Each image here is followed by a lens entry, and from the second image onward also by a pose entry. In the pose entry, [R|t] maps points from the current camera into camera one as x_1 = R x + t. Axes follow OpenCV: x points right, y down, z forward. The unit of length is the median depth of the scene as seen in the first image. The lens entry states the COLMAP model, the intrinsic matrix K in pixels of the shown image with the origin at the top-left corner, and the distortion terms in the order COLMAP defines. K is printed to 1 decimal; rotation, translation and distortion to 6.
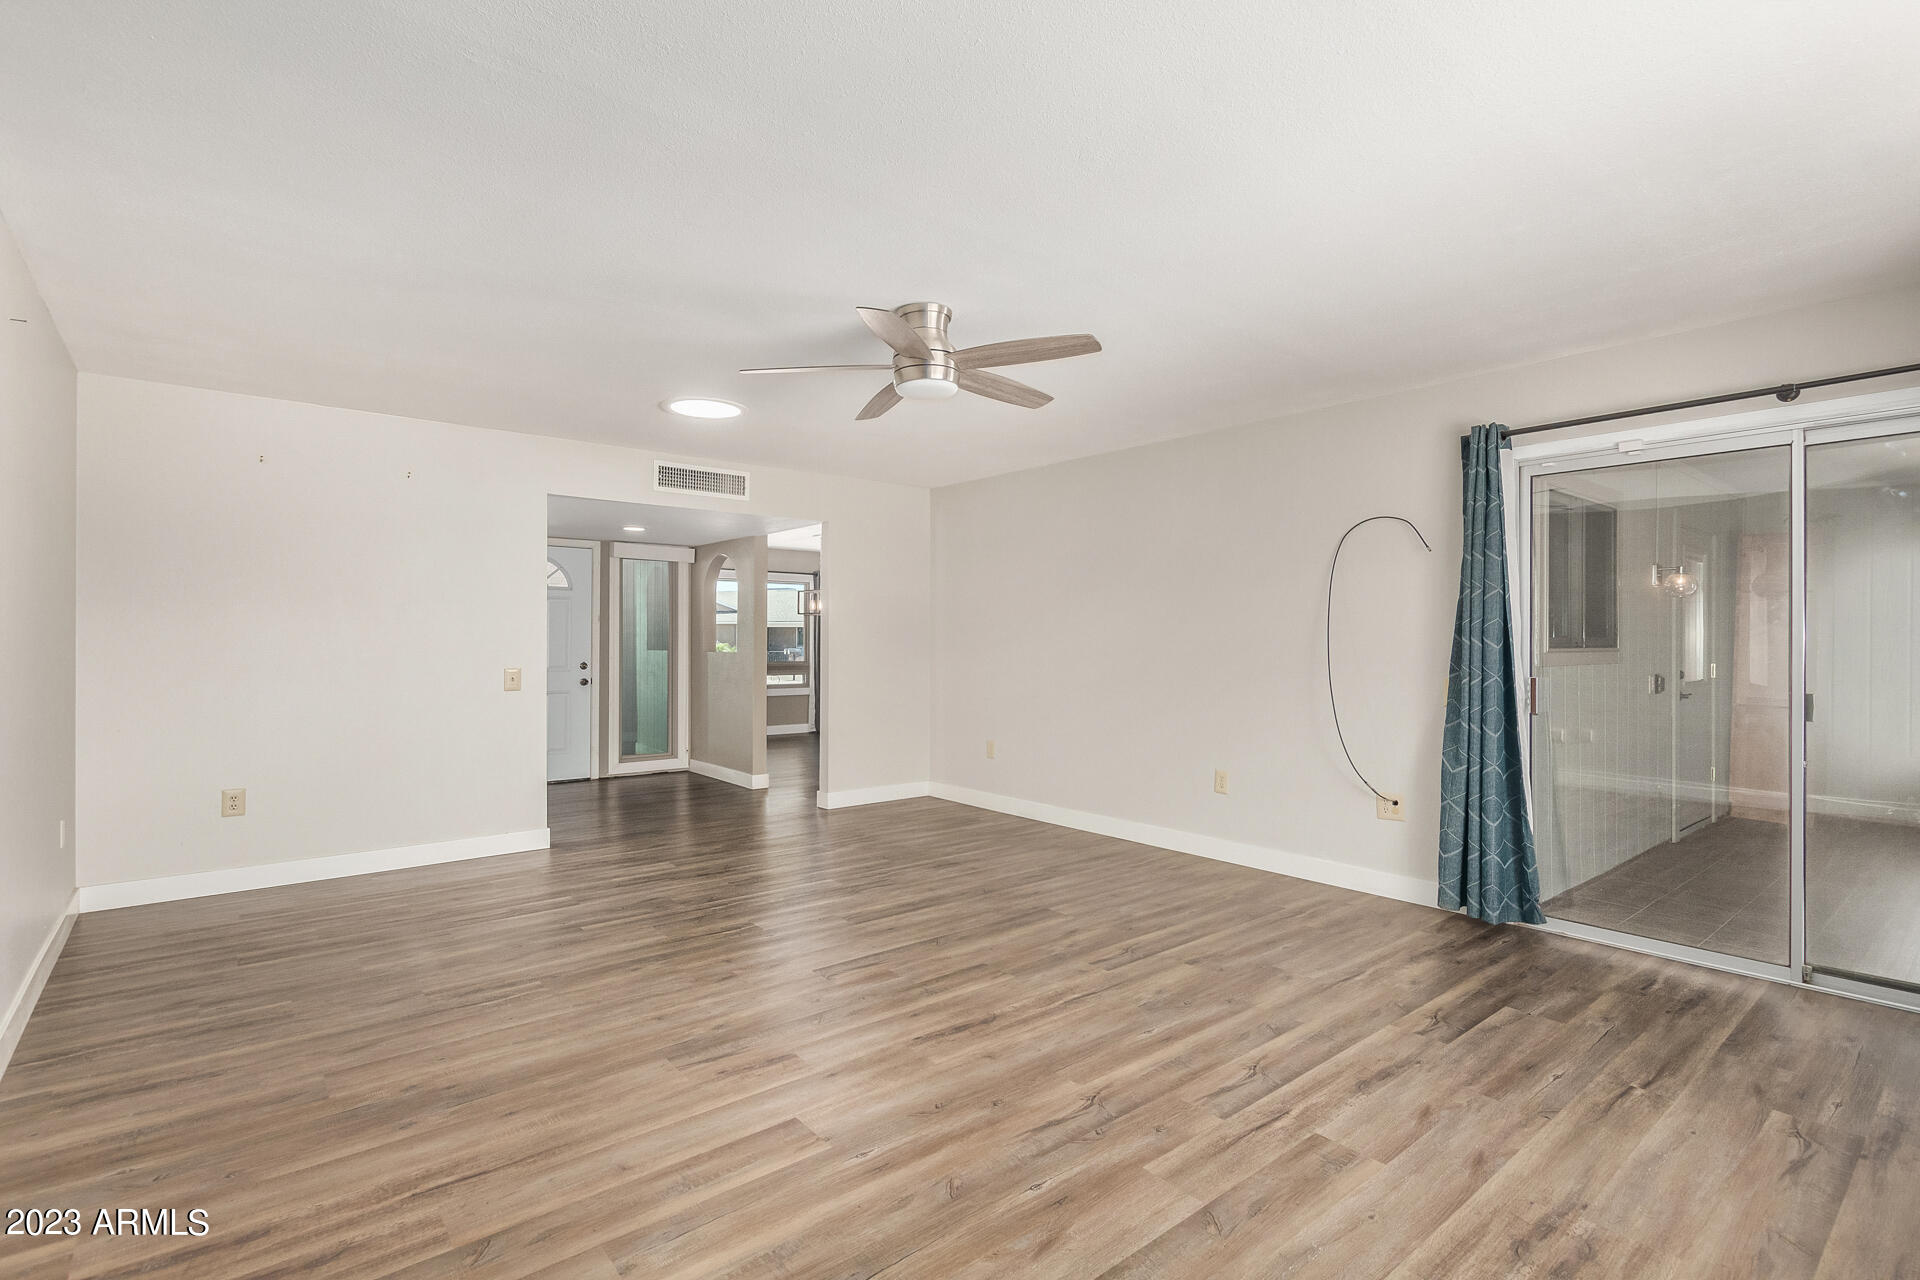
lens RADIAL K [[916.9, 0, 975.1], [0, 916.9, 640.7], [0, 0, 1]] dist [0.001803, 0.000154]
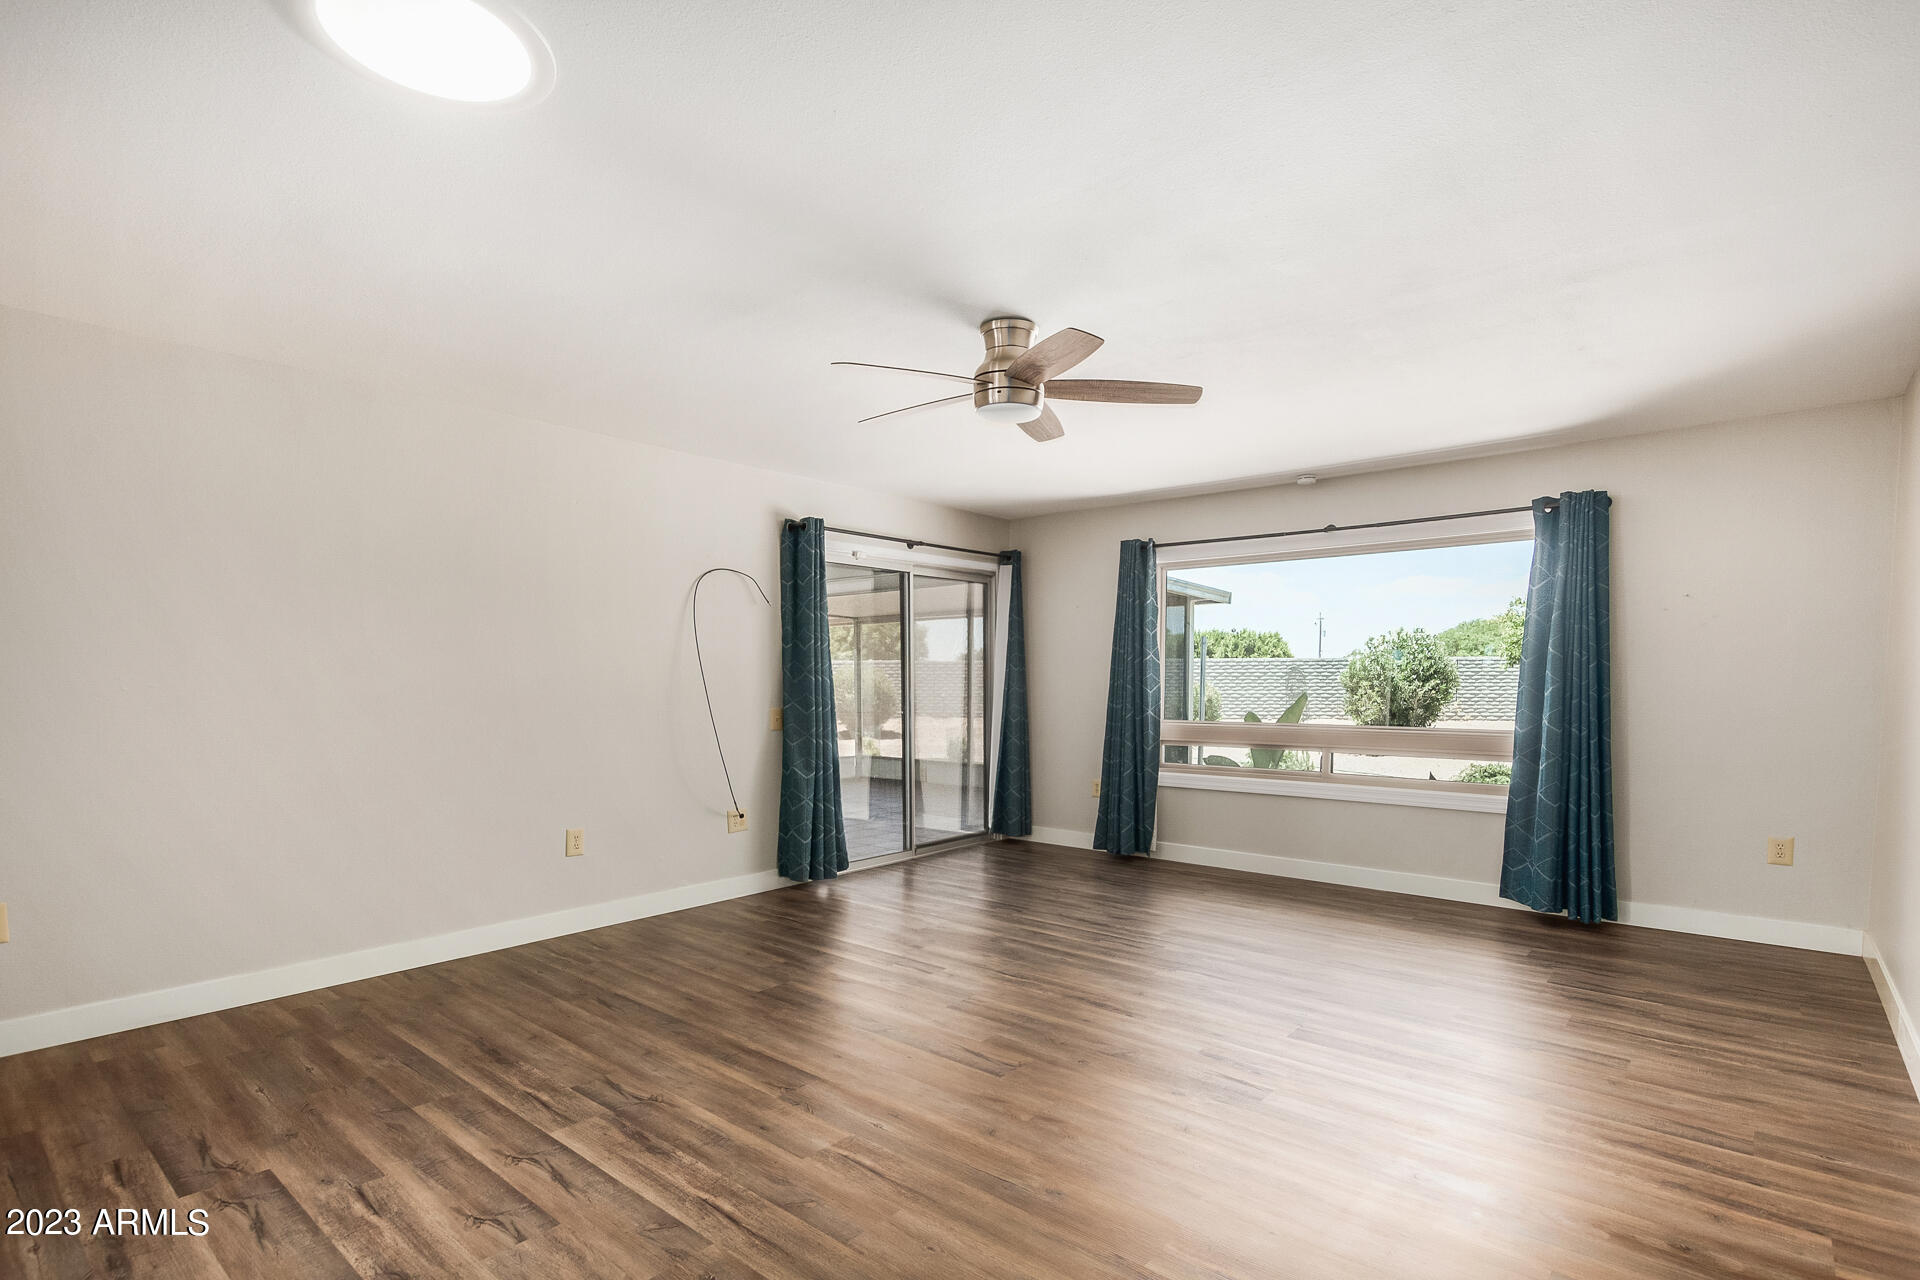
lens RADIAL K [[916.9, 0, 976.2], [0, 916.9, 648.4], [0, 0, 1]] dist [0.001803, 0.000154]
pose [[-0.169988, 0.028983, 0.985020, -0.868991], [0.002744, 0.999577, -0.028938, -0.007850], [-0.985442, -0.002216, -0.169995, 0.999180]]
